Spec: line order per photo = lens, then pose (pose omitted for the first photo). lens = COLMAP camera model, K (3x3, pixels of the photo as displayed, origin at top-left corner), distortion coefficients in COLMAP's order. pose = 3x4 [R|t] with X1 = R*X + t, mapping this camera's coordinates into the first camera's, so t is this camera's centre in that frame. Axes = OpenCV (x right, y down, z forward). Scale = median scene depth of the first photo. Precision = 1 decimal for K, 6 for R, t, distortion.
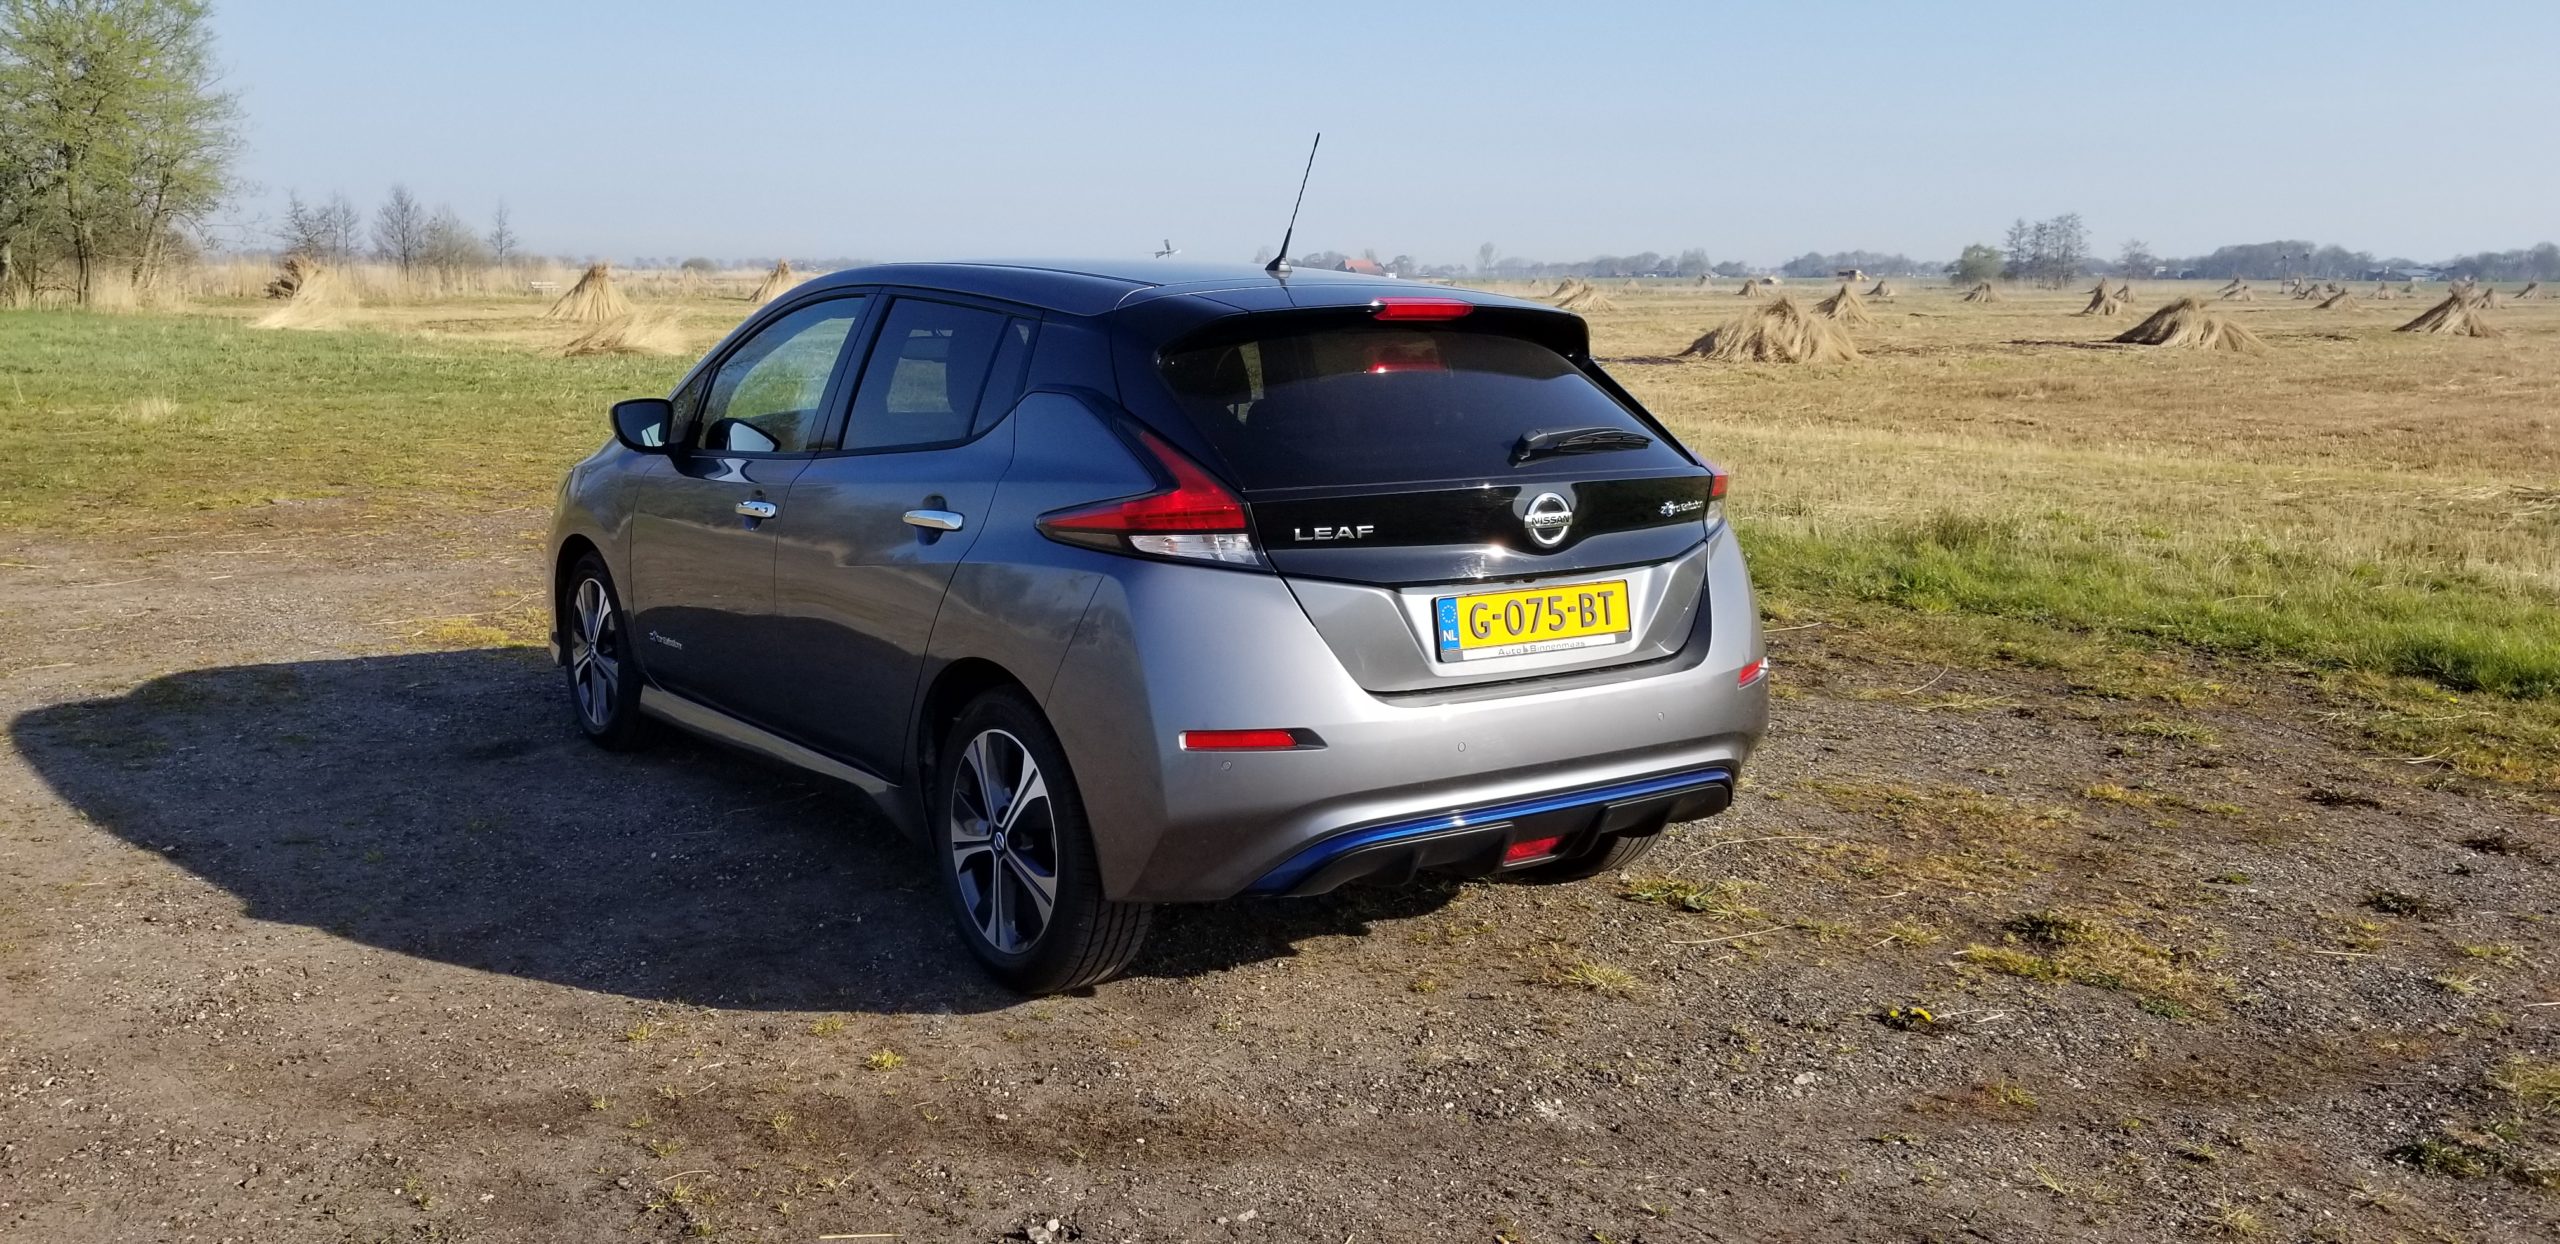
lens RADIAL K [[2045.3, 0, 1229.8], [0, 2045.3, 628.7], [0, 0, 1]] dist [0.089712, -0.157211]
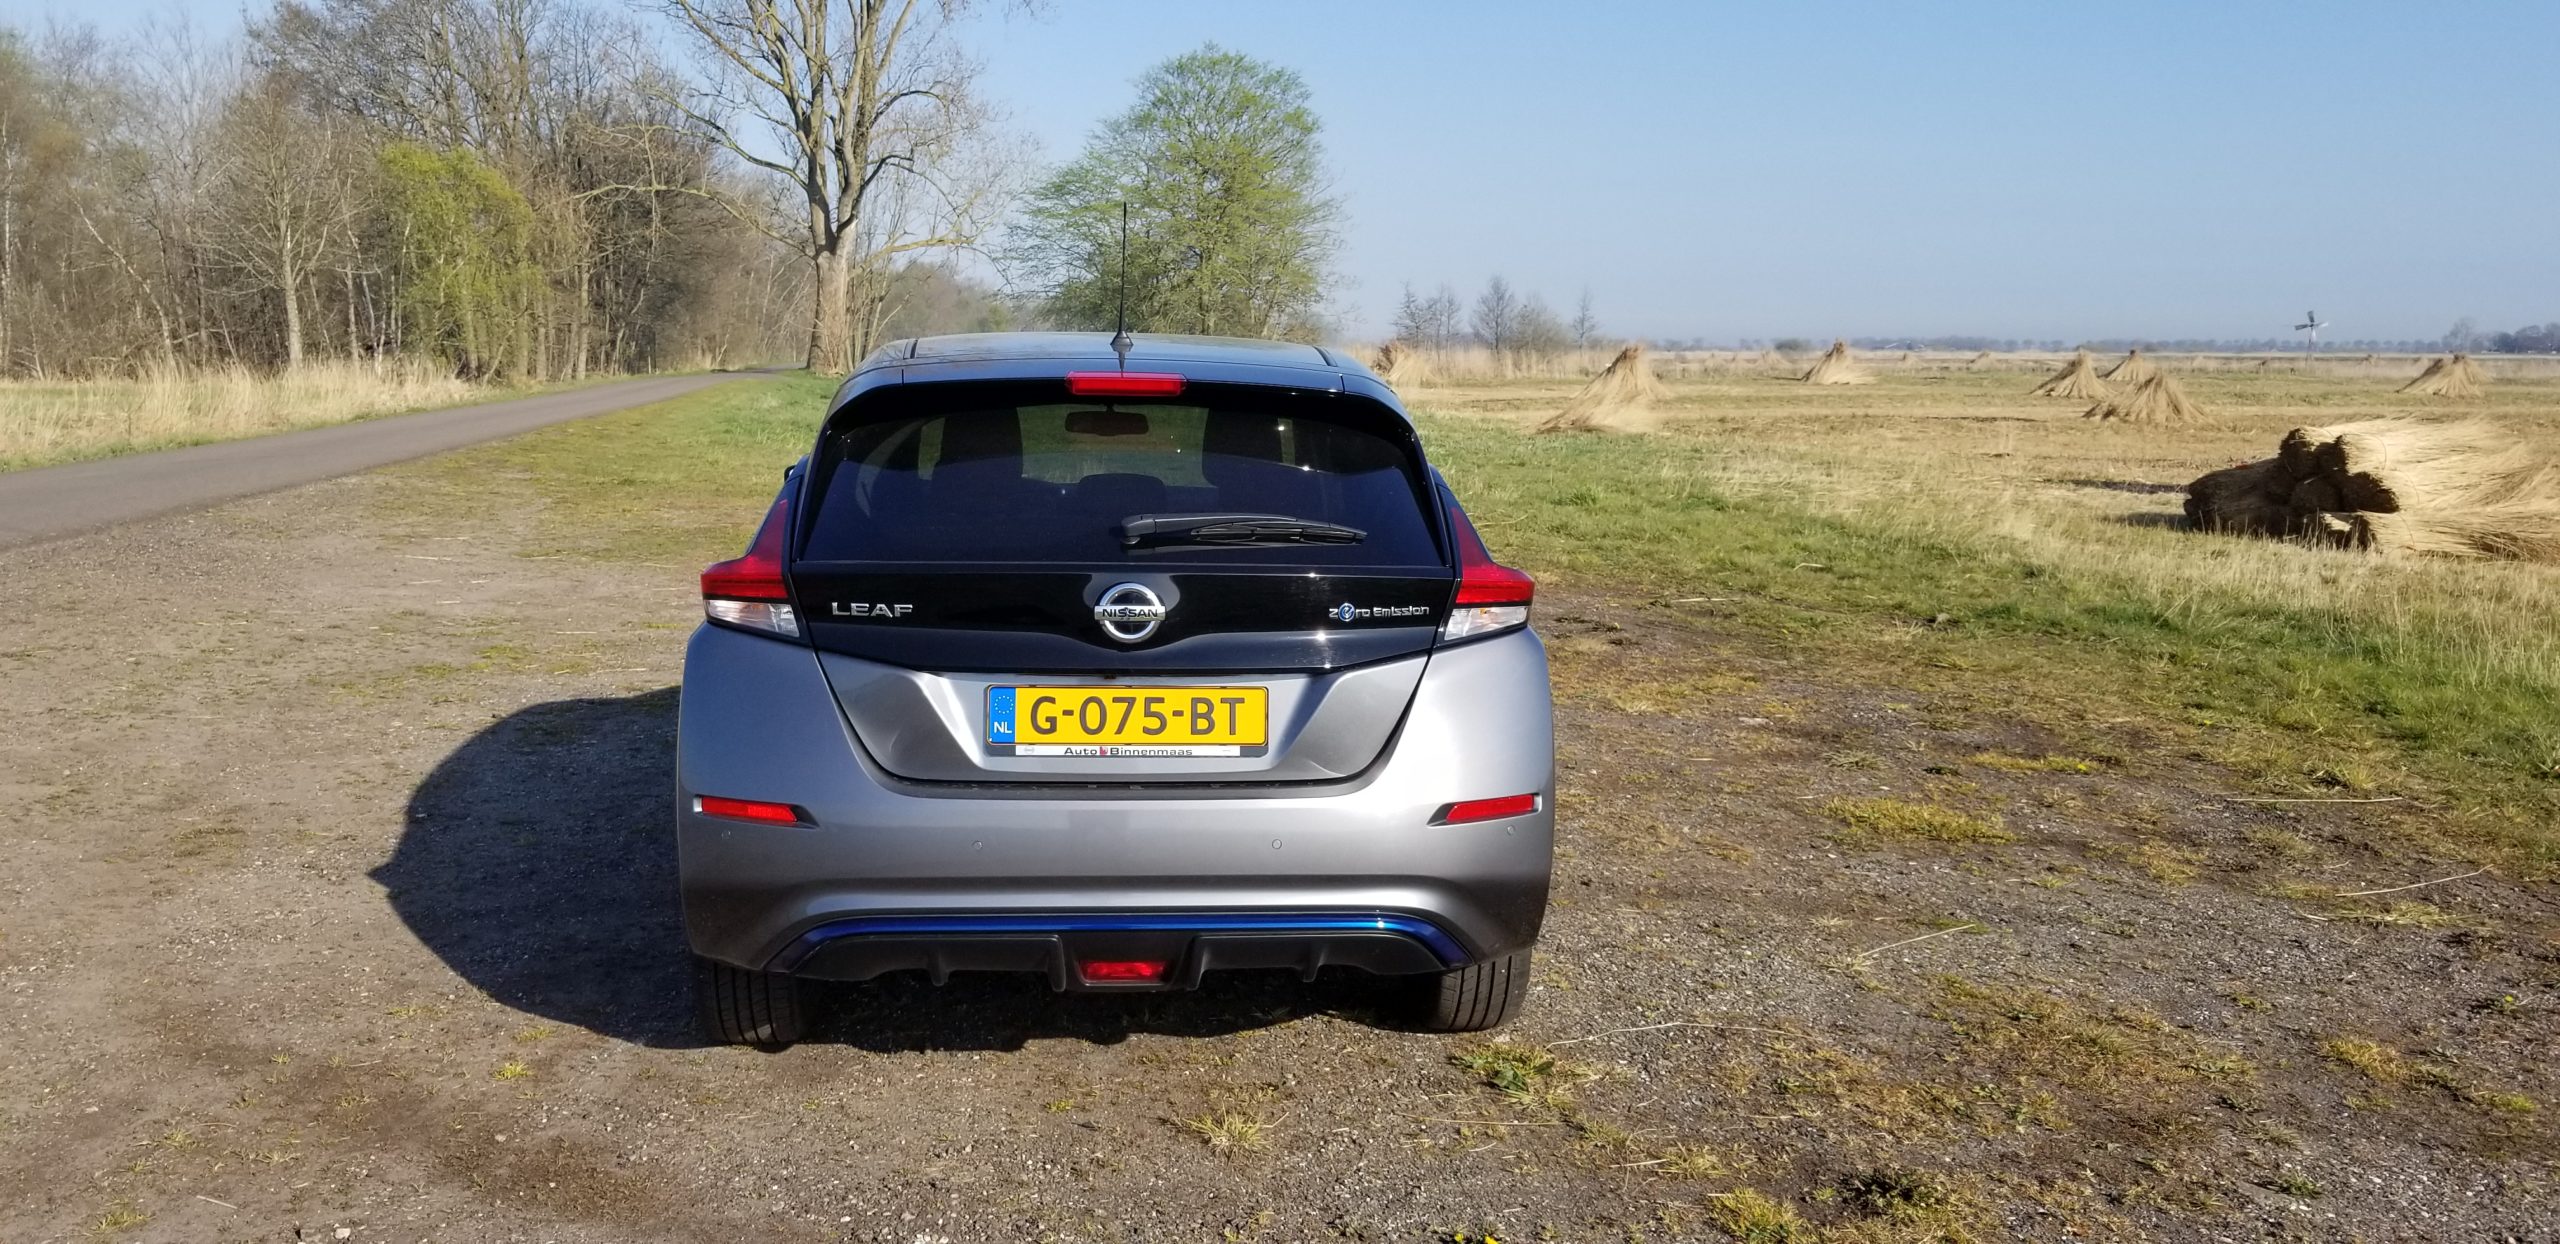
lens RADIAL K [[2045.3, 0, 1229.8], [0, 2045.3, 628.7], [0, 0, 1]] dist [0.089712, -0.157211]
pose [[0.859936, 0.066603, -0.506037, 0.561446], [-0.086056, 0.996175, -0.015126, -0.030721], [0.503094, 0.056555, 0.862379, 0.200180]]
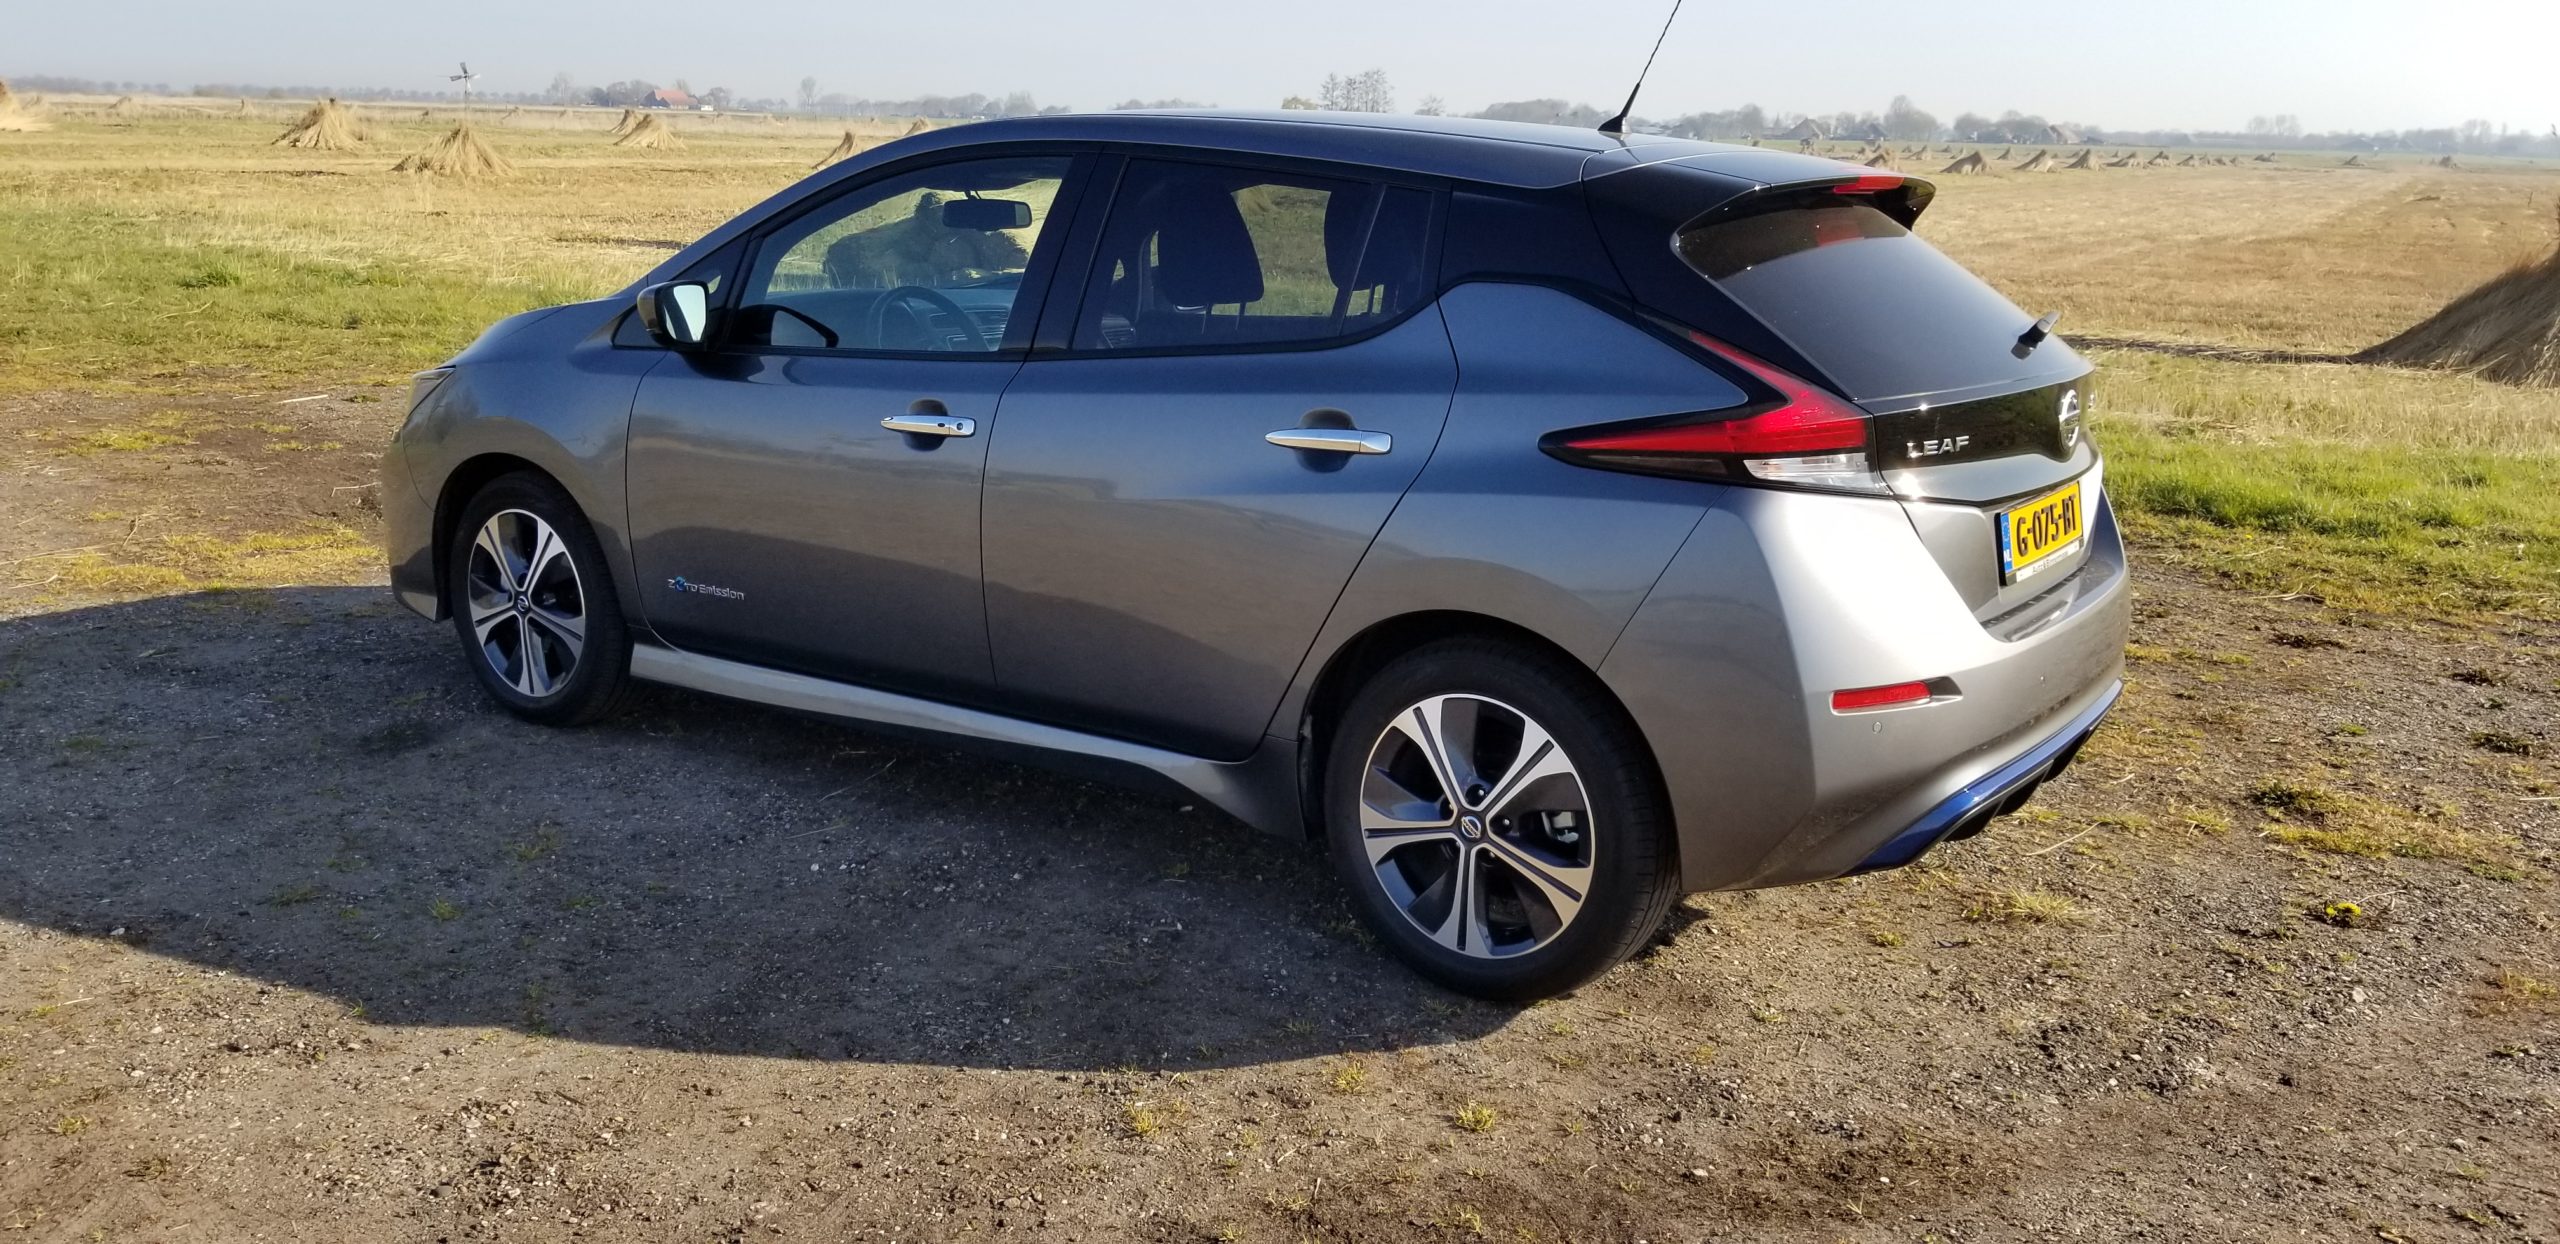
lens RADIAL K [[2044.5, 0, 1285.6], [0, 2044.5, 584.4], [0, 0, 1]] dist [0.090067, -0.167667]
pose [[0.937029, -0.059007, 0.344232, -0.414664], [0.040352, 0.997315, 0.061113, -0.043226], [-0.346914, -0.043375, 0.936894, 0.226583]]
